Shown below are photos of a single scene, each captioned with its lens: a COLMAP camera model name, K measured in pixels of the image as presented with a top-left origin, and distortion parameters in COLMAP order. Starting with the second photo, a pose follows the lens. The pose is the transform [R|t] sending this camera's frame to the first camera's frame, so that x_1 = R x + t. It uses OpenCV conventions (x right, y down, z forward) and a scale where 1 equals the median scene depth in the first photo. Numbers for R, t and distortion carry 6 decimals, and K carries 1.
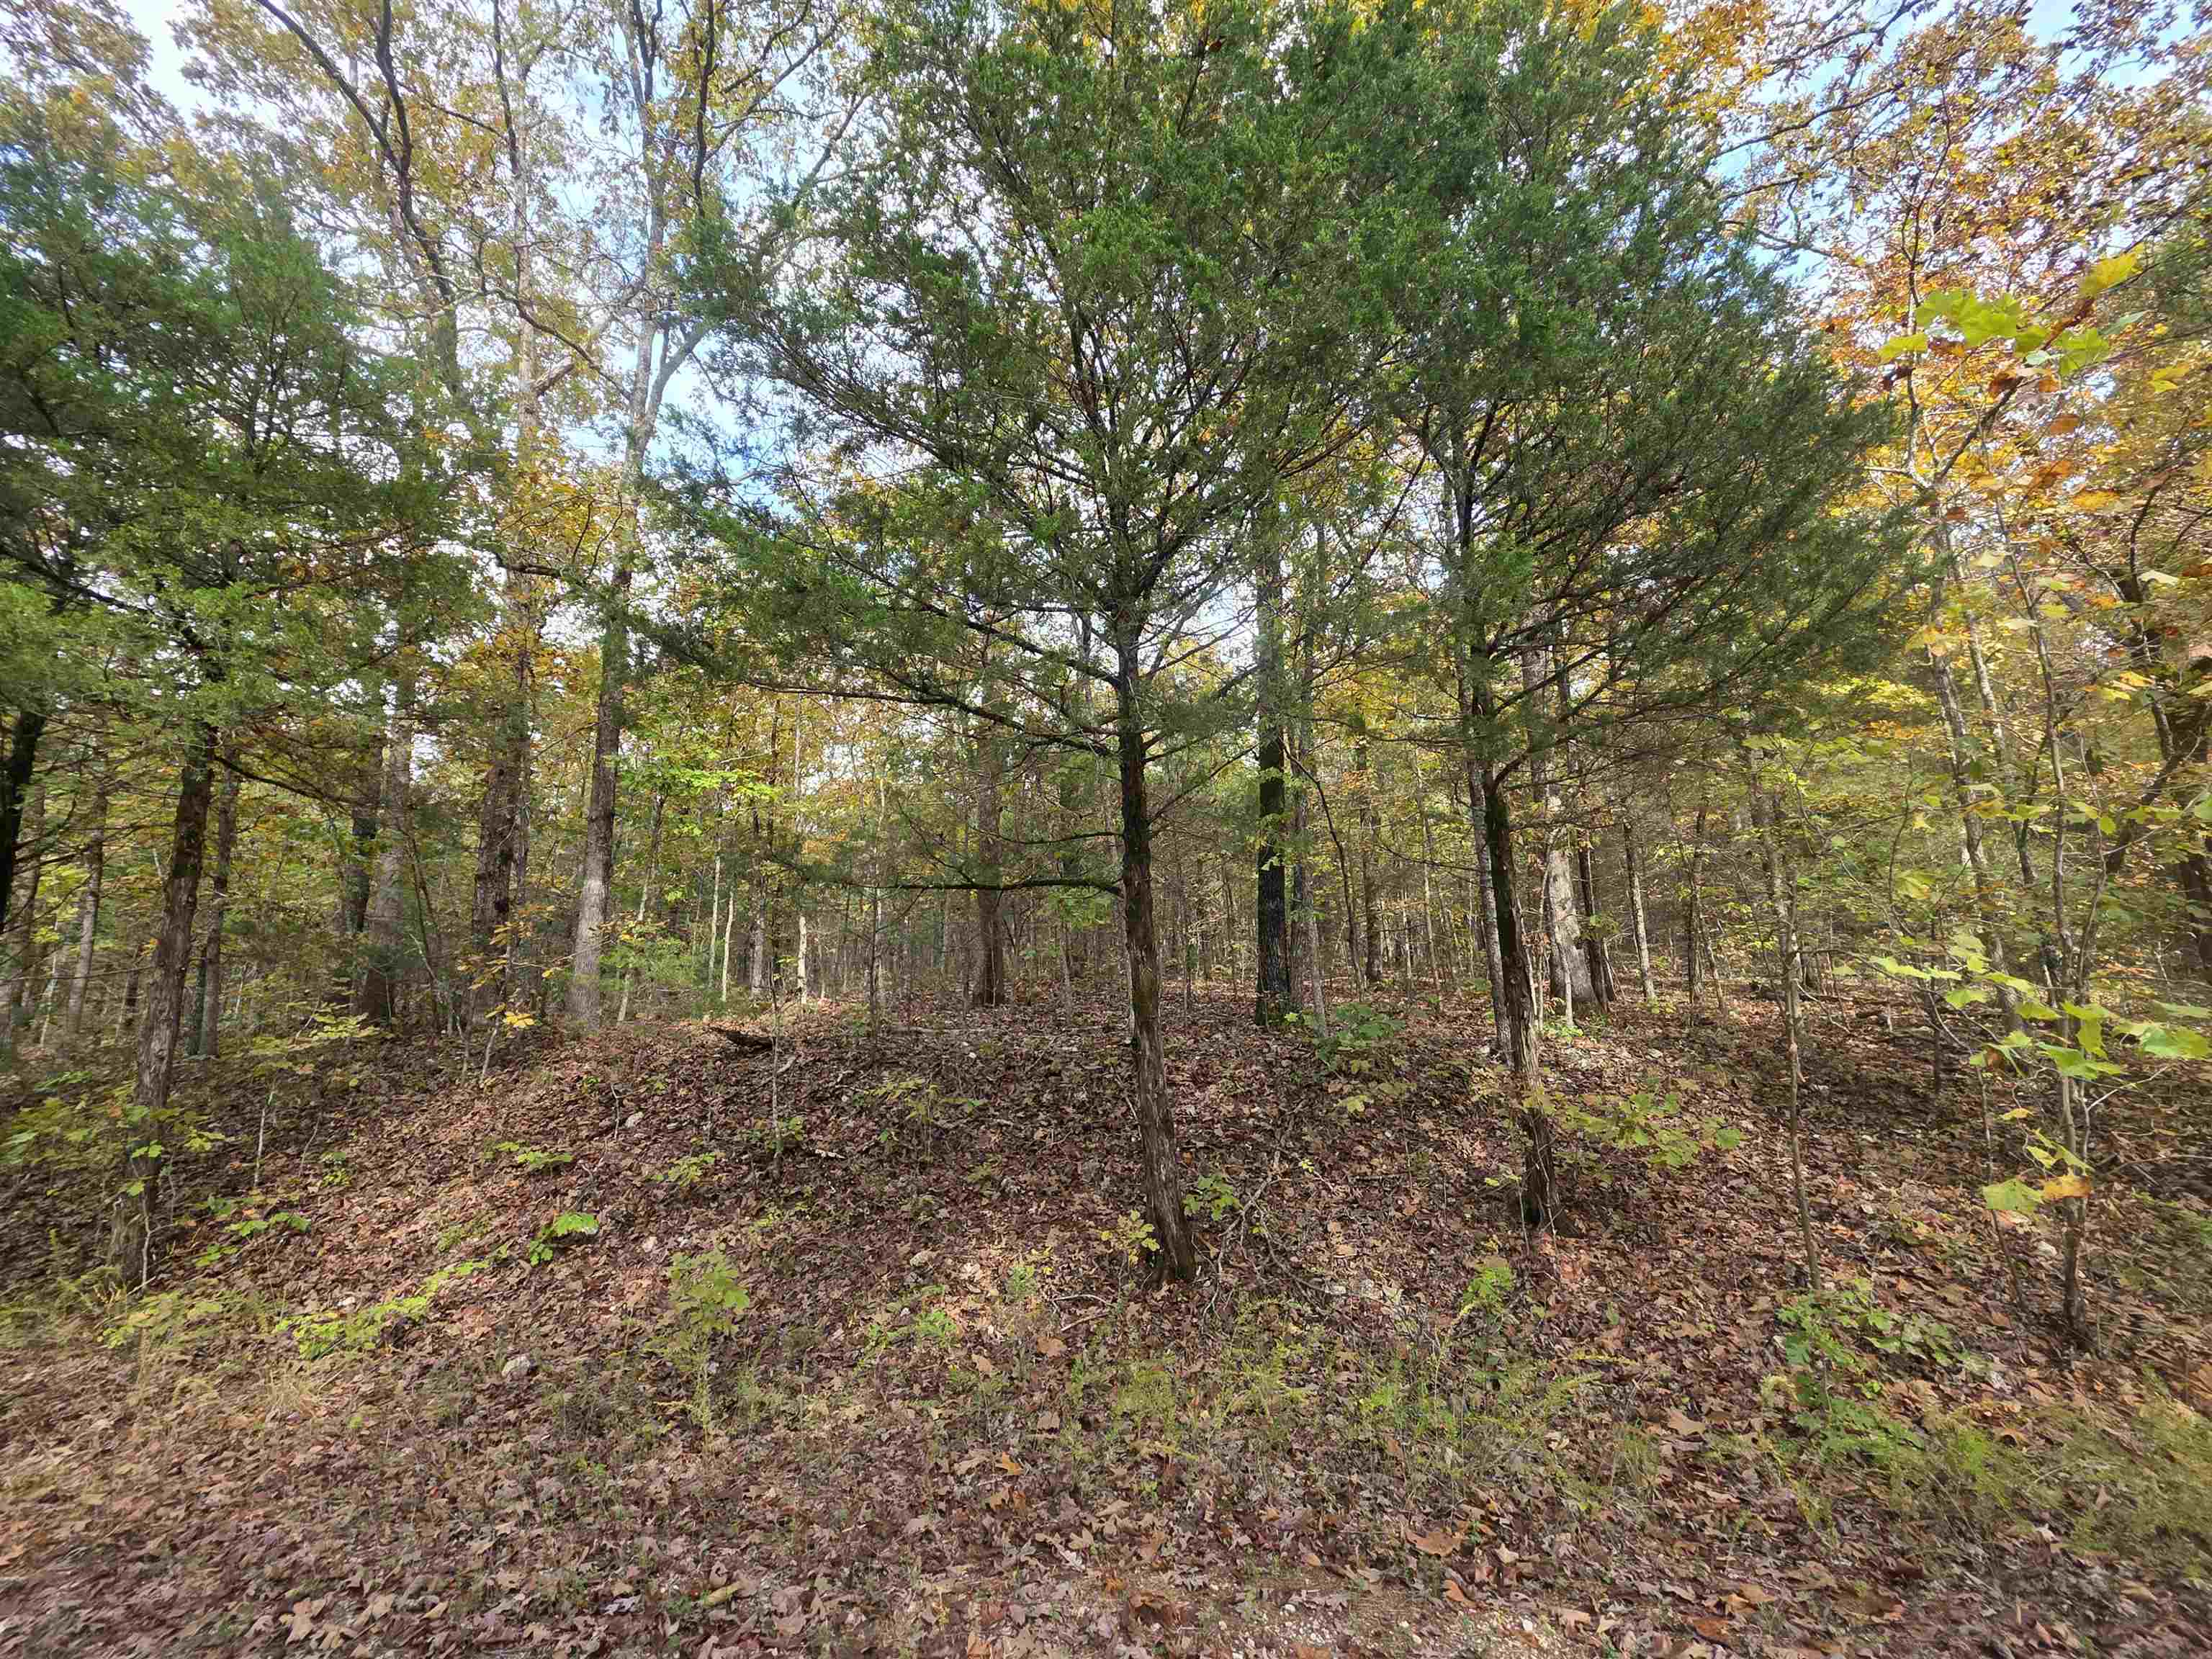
lens RADIAL K [[879.2, 0, 1113.9], [0, 879.2, 827.7], [0, 0, 1]] dist [0.002762, 0.000566]
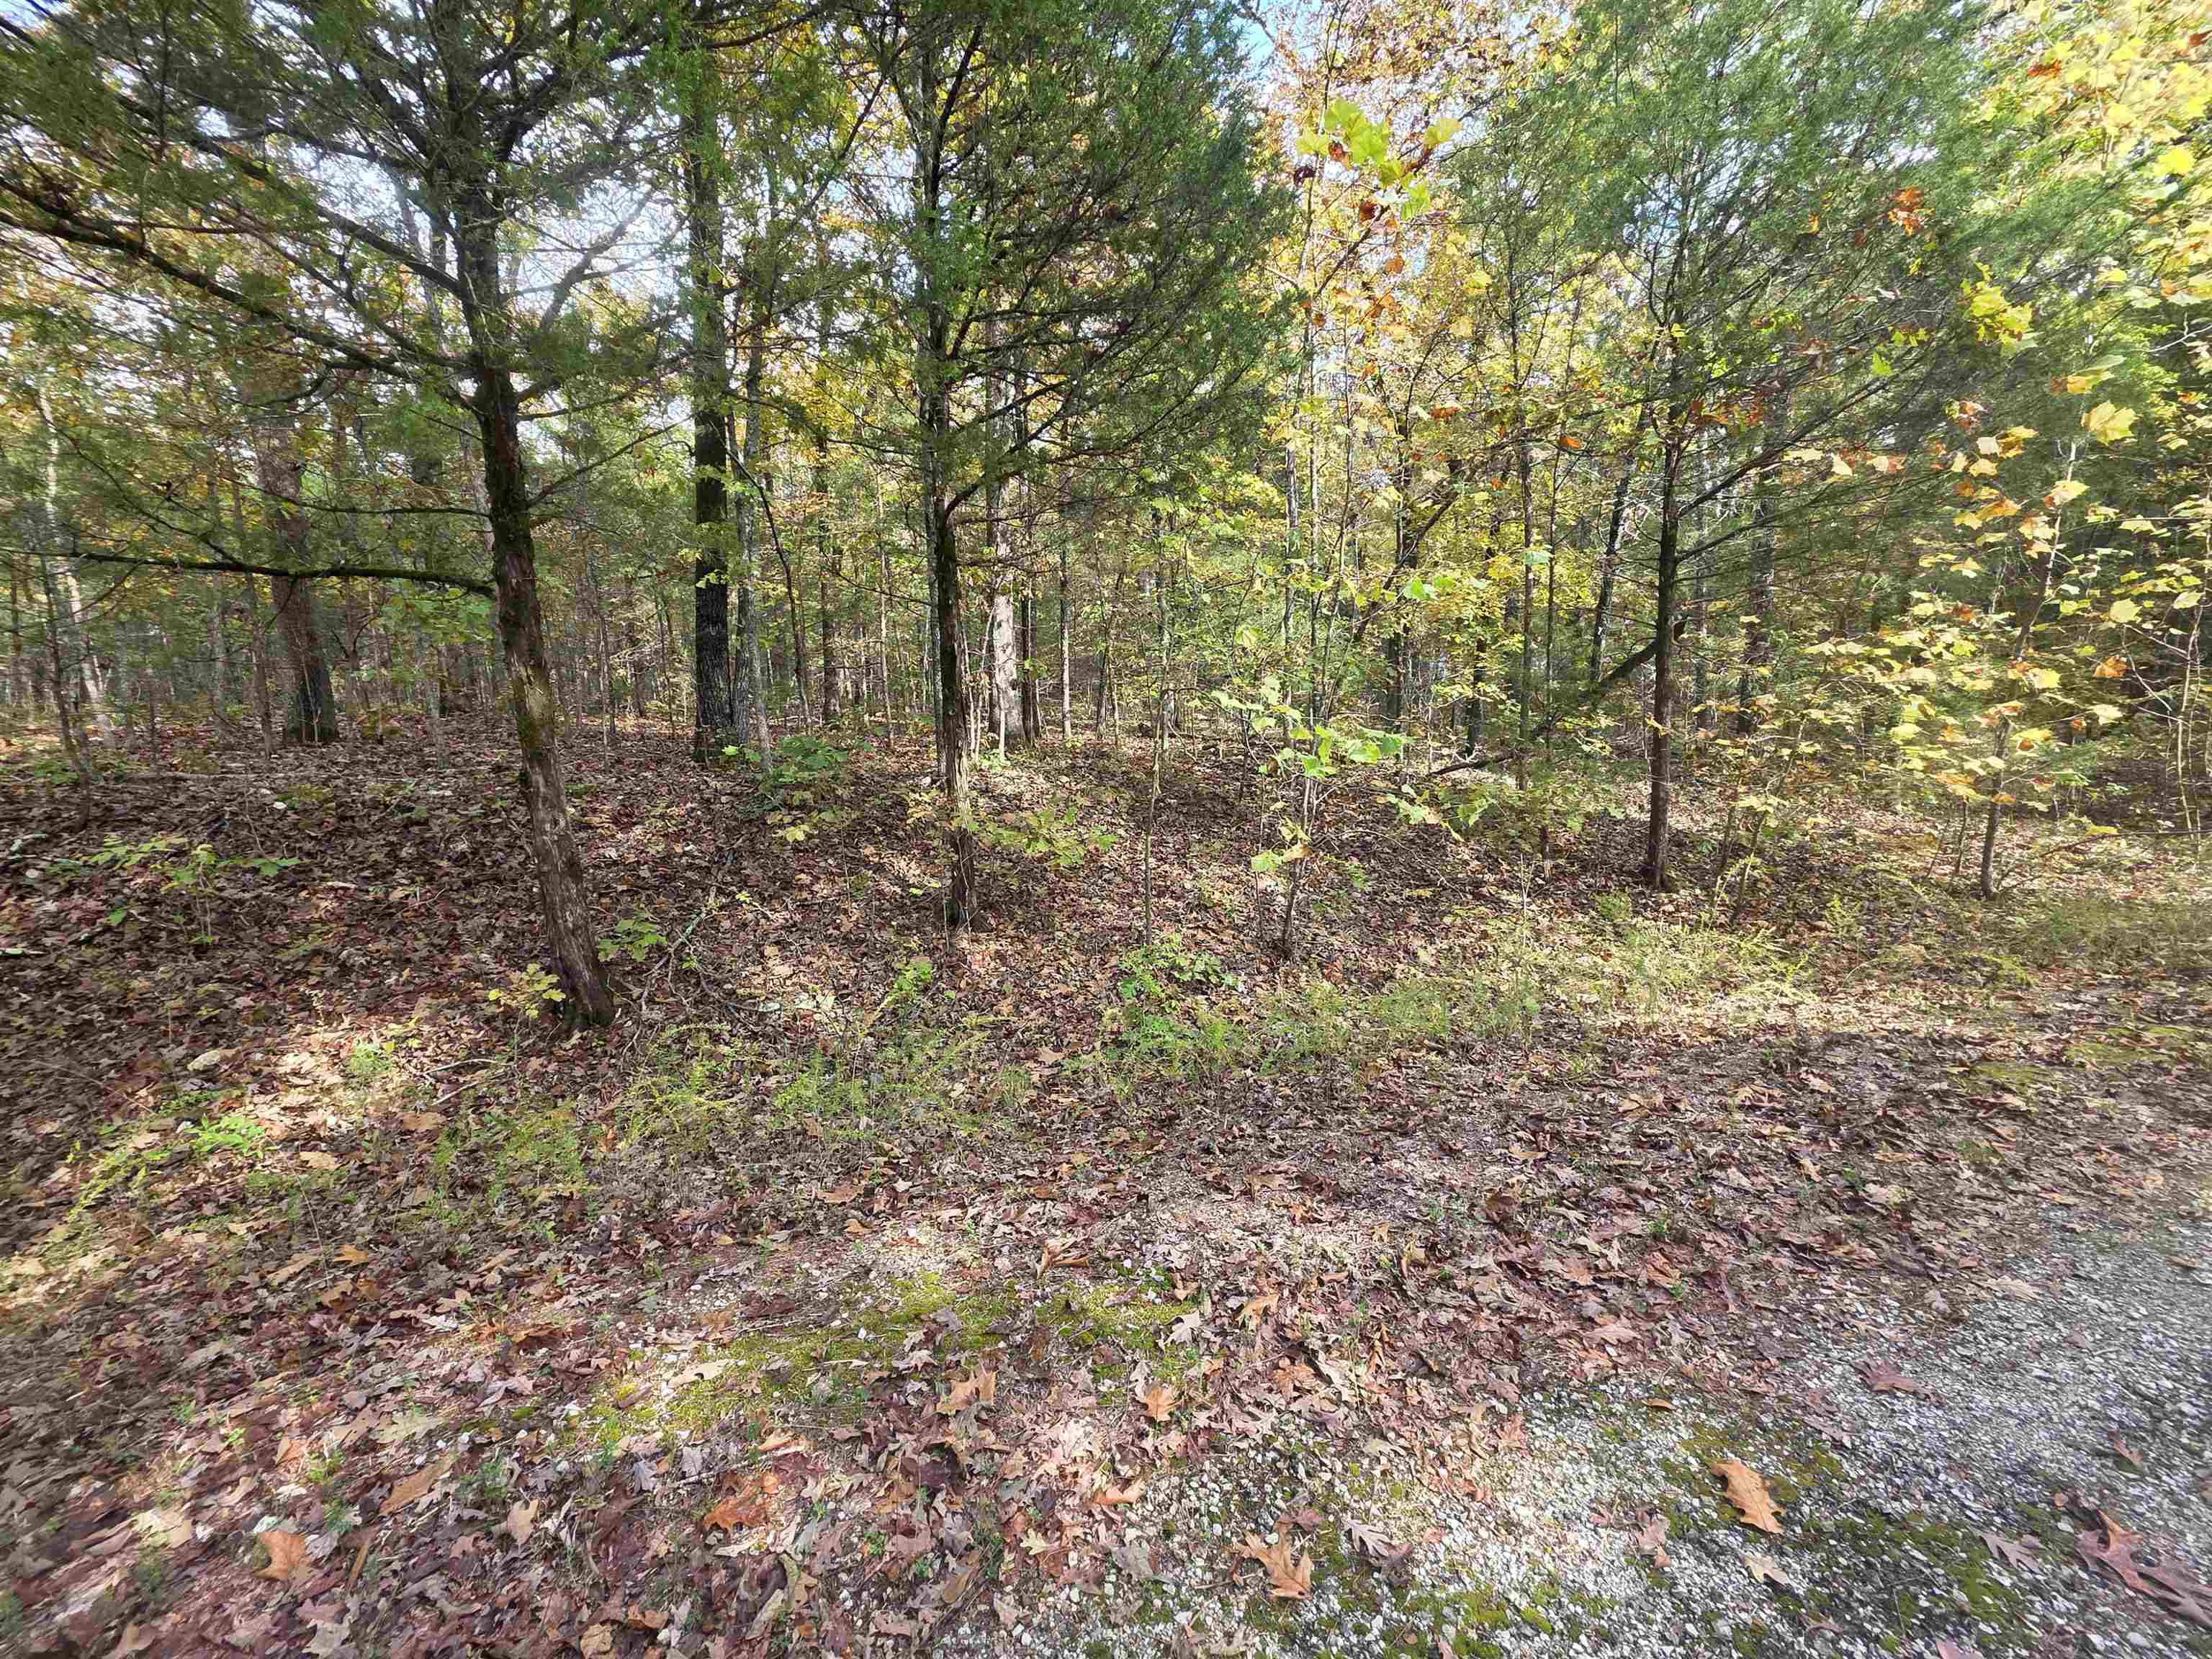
lens RADIAL K [[880.2, 0, 1105.9], [0, 880.2, 827.5], [0, 0, 1]] dist [0.000994, 0.000294]
pose [[0.837403, -0.054288, 0.543883, 0.032962], [-0.102541, 0.961785, 0.253881, 0.023057], [-0.536881, -0.268371, 0.799835, 0.025441]]
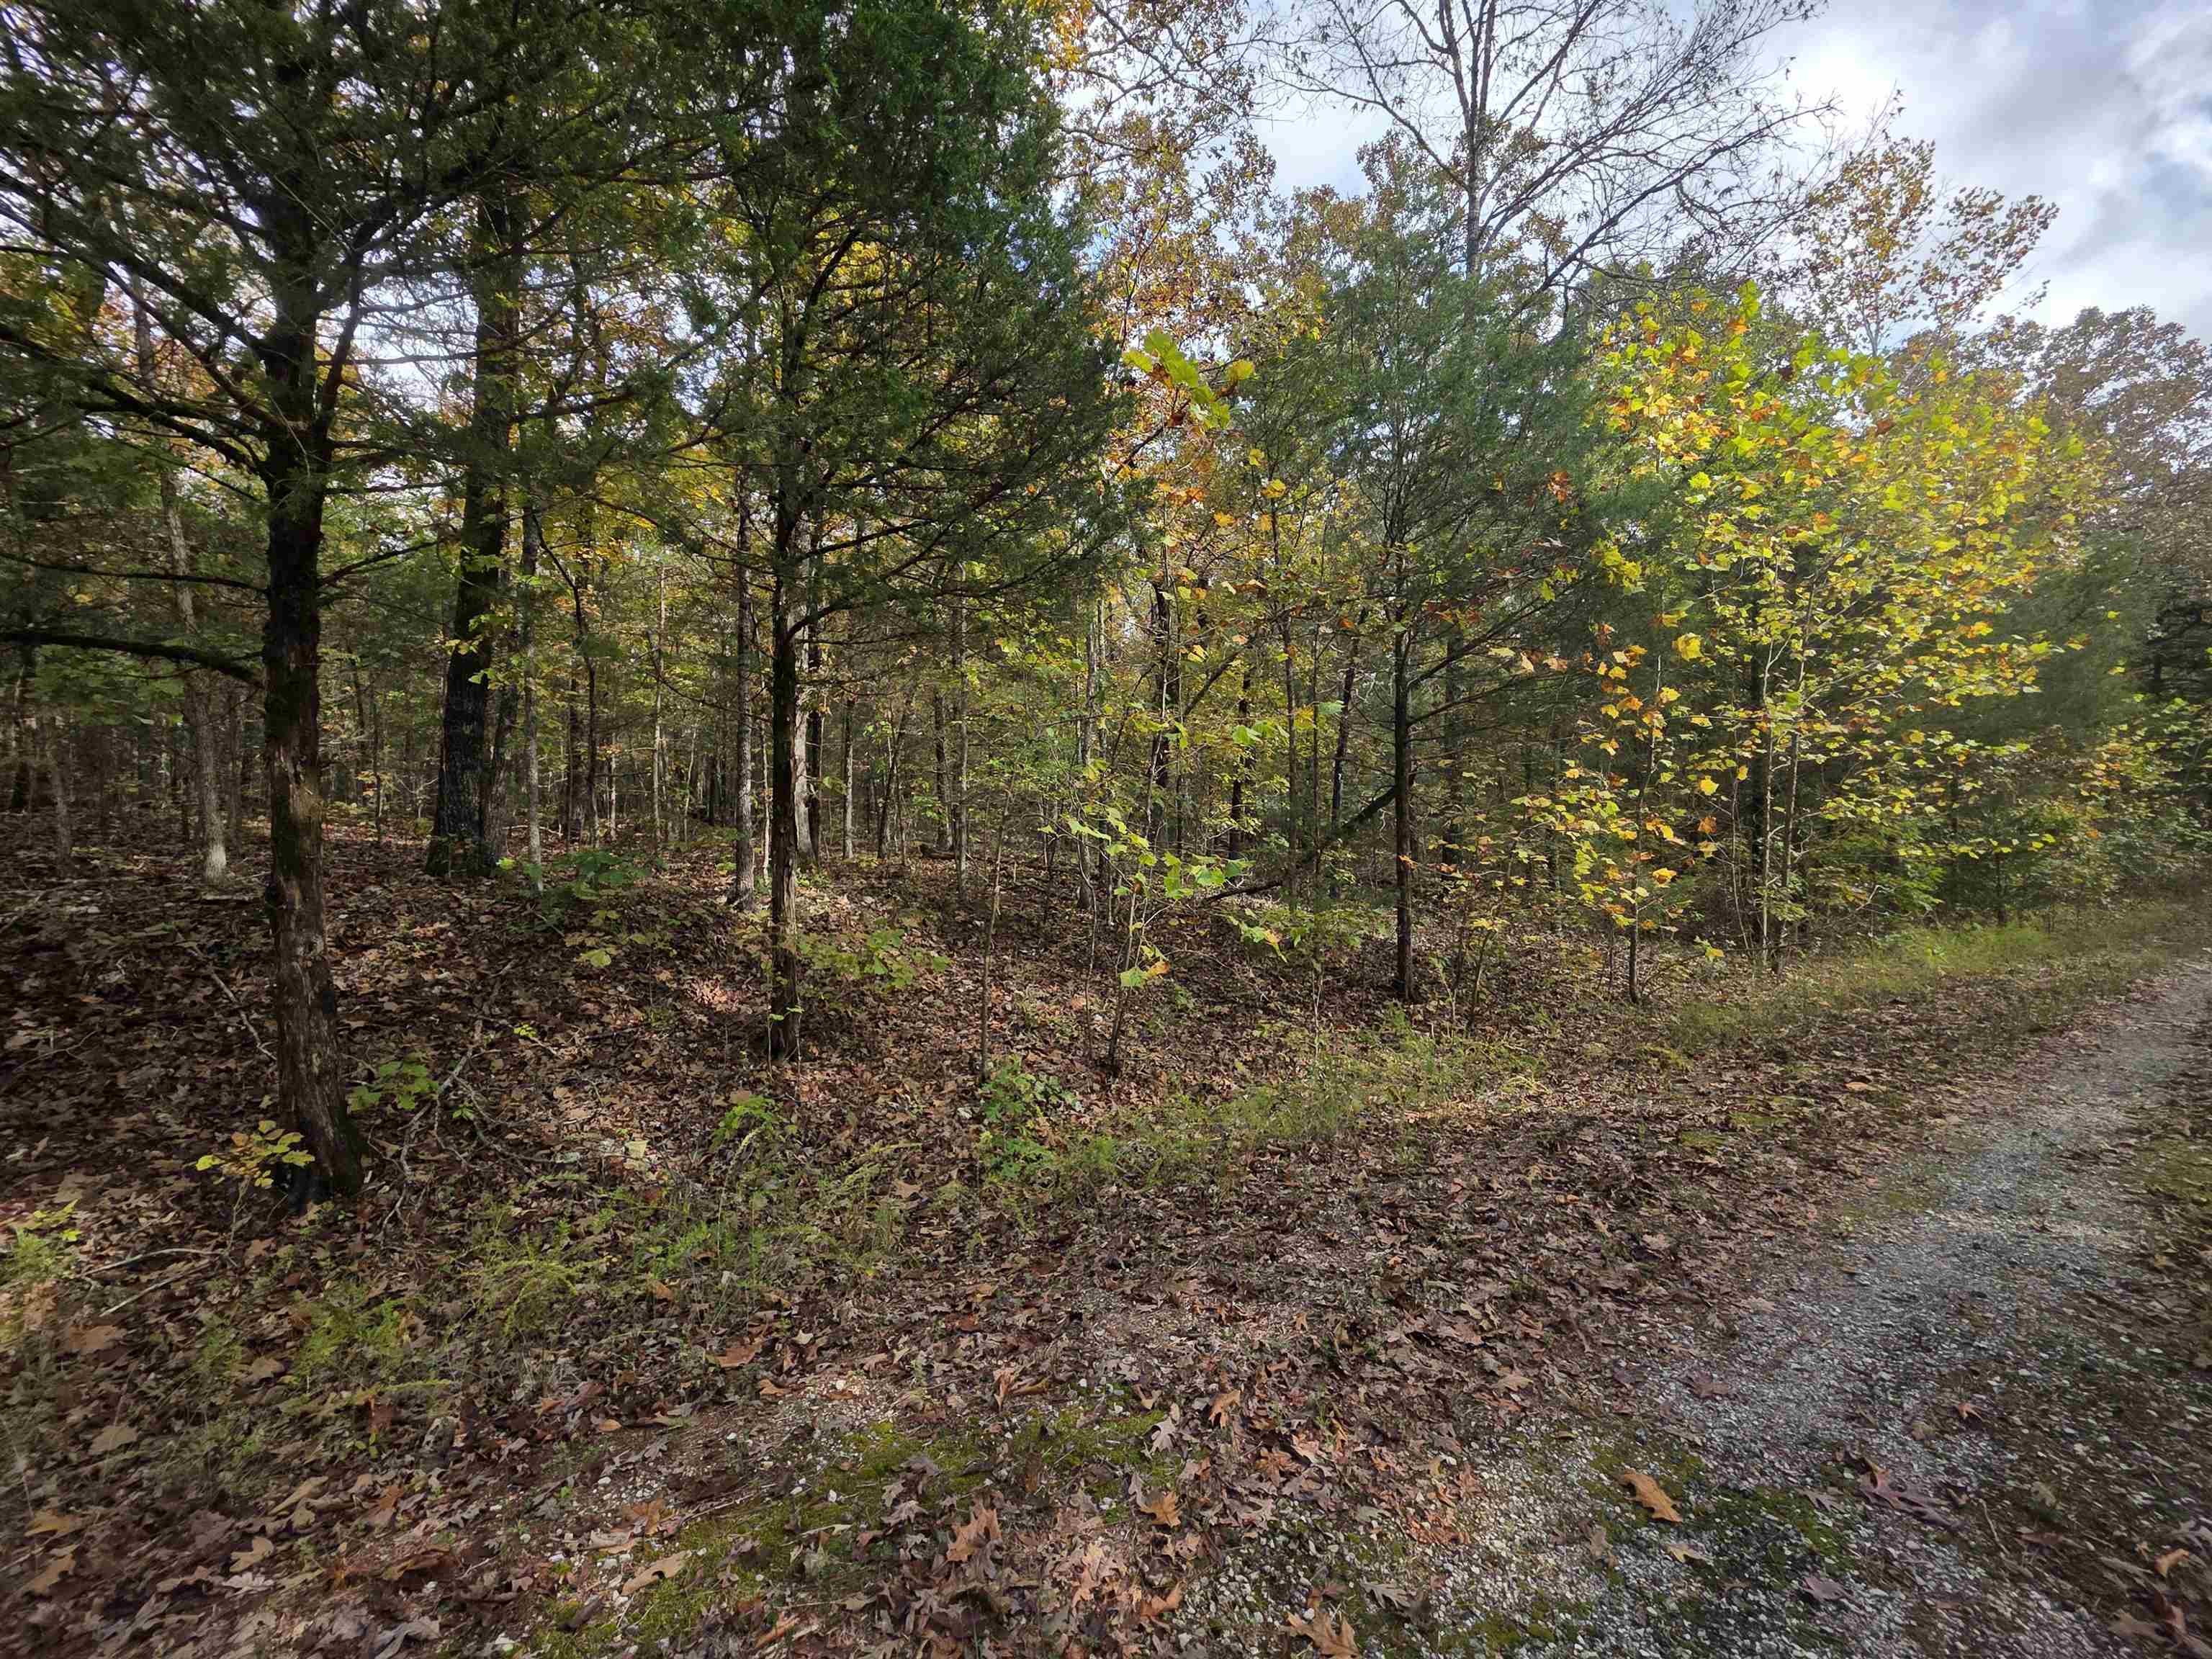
lens RADIAL K [[884.3, 0, 1097.8], [0, 884.3, 826.7], [0, 0, 1]] dist [0.000553, -0.000016]
pose [[0.655599, 0.046740, 0.753661, -0.088684], [-0.163349, 0.983228, 0.081118, 0.031409], [-0.737229, -0.176290, 0.652238, 0.071758]]
